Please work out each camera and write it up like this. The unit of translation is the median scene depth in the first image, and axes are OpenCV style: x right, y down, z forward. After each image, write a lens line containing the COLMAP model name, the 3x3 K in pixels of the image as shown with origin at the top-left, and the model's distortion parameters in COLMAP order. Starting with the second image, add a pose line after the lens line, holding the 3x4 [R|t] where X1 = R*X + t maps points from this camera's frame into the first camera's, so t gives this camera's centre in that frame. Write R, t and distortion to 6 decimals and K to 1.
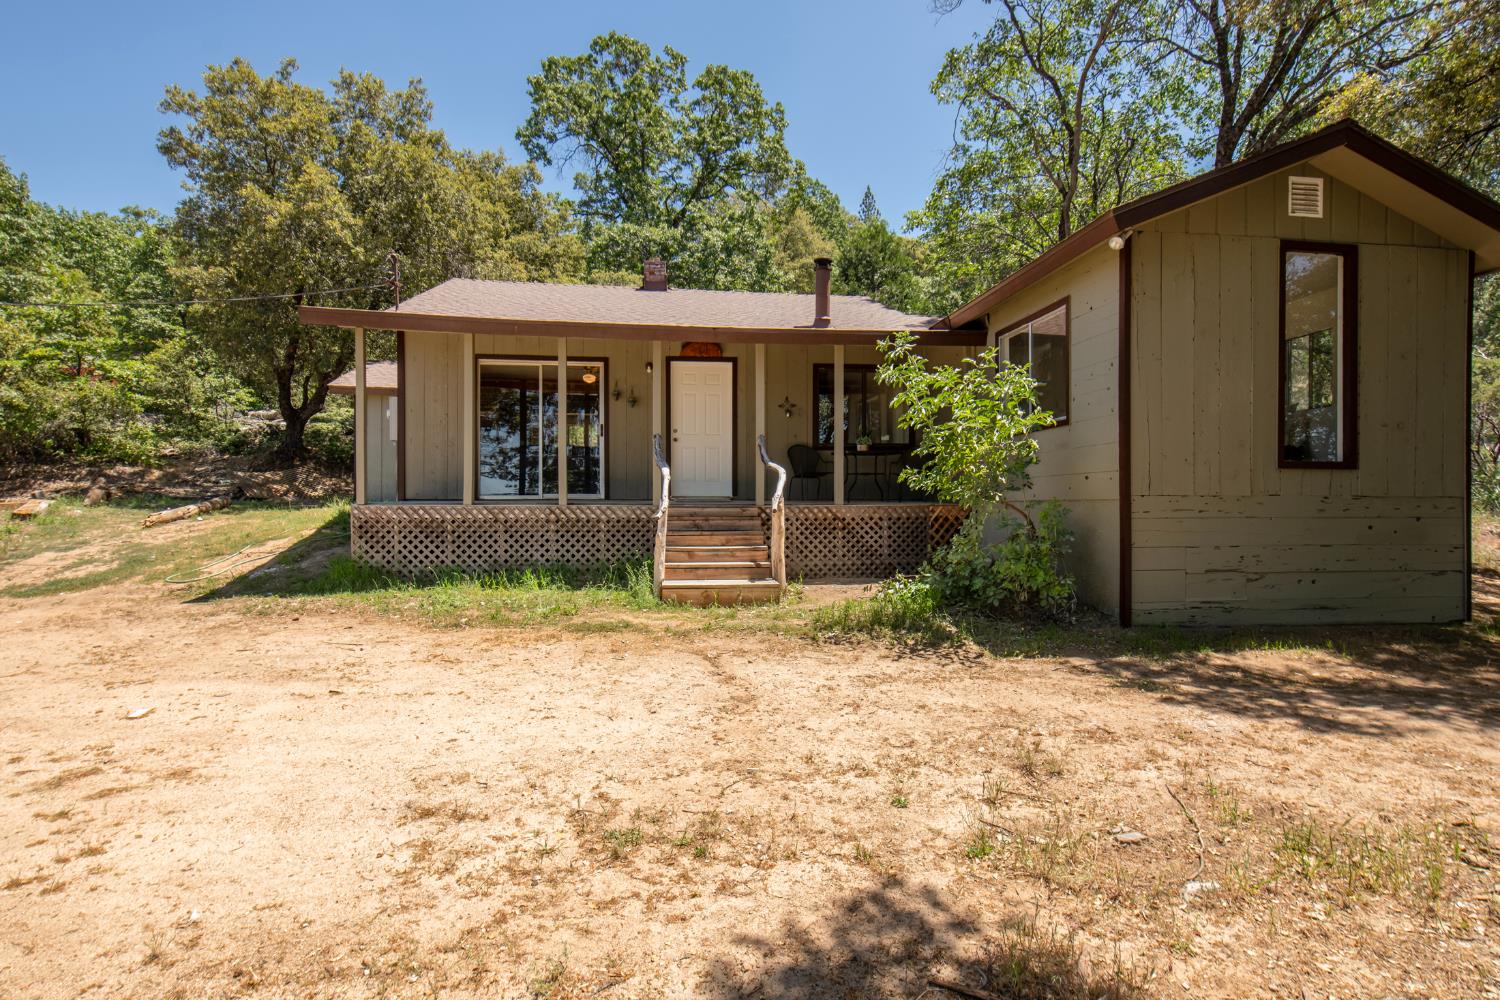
lens RADIAL K [[653.7, 0, 717.9], [0, 653.7, 506.4], [0, 0, 1]] dist [0.002261, -0.003781]
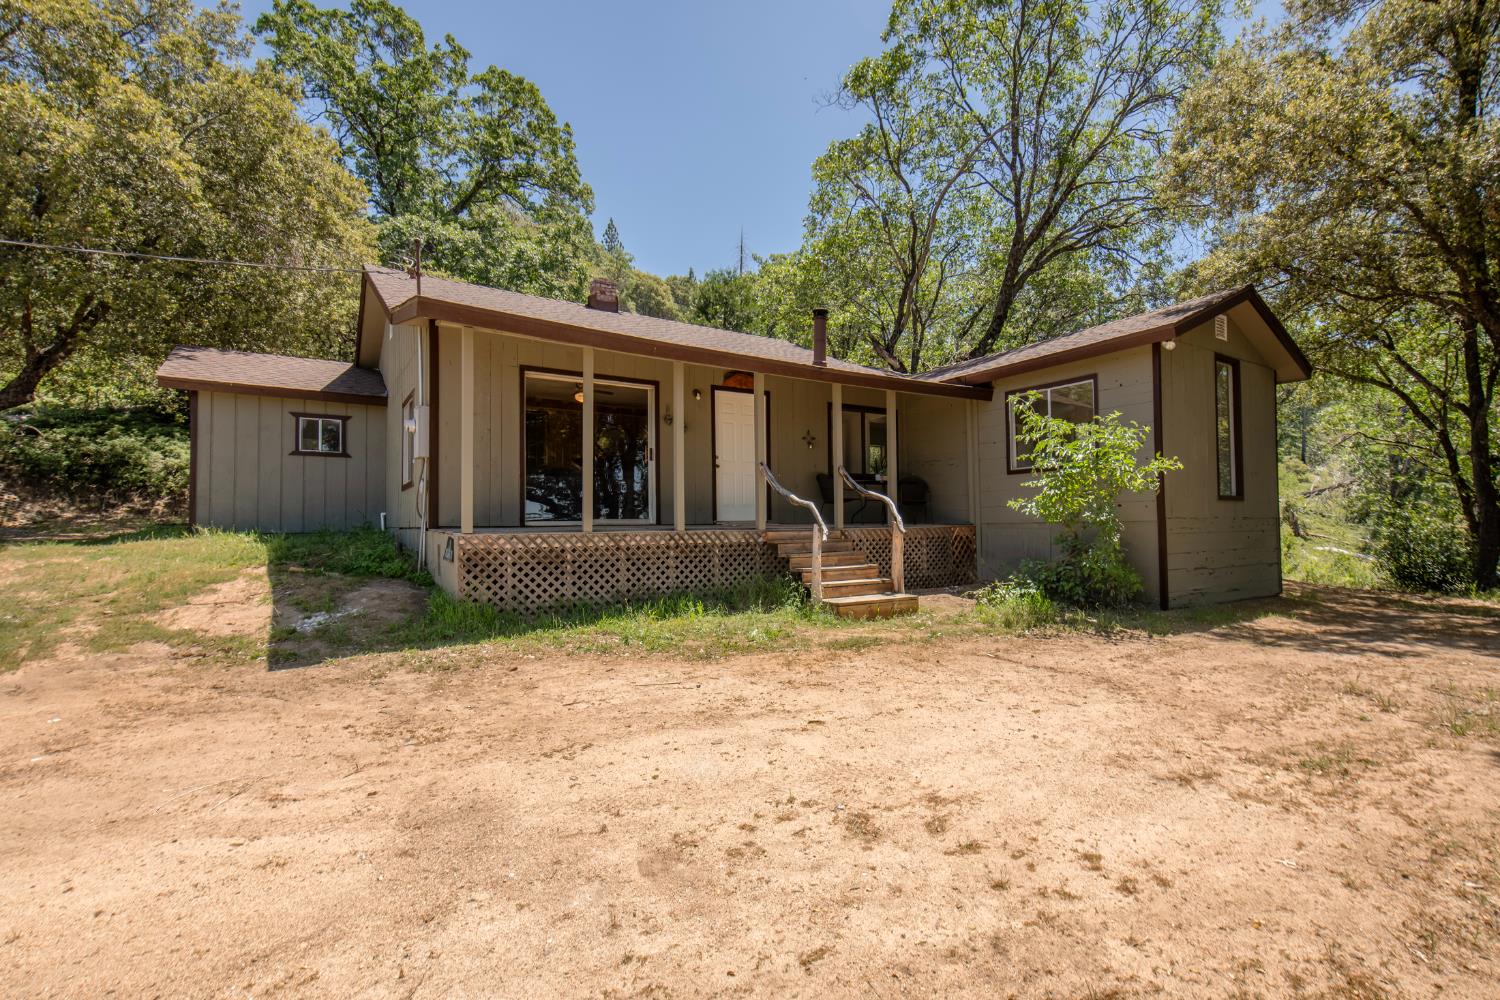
lens RADIAL K [[644.8, 0, 753.9], [0, 644.8, 506.5], [0, 0, 1]] dist [0.003763, -0.000554]
pose [[0.901373, 0.001867, 0.433040, -0.570644], [0.012947, 0.999428, -0.031258, -0.006723], [-0.432850, 0.033781, 0.900833, 0.077378]]
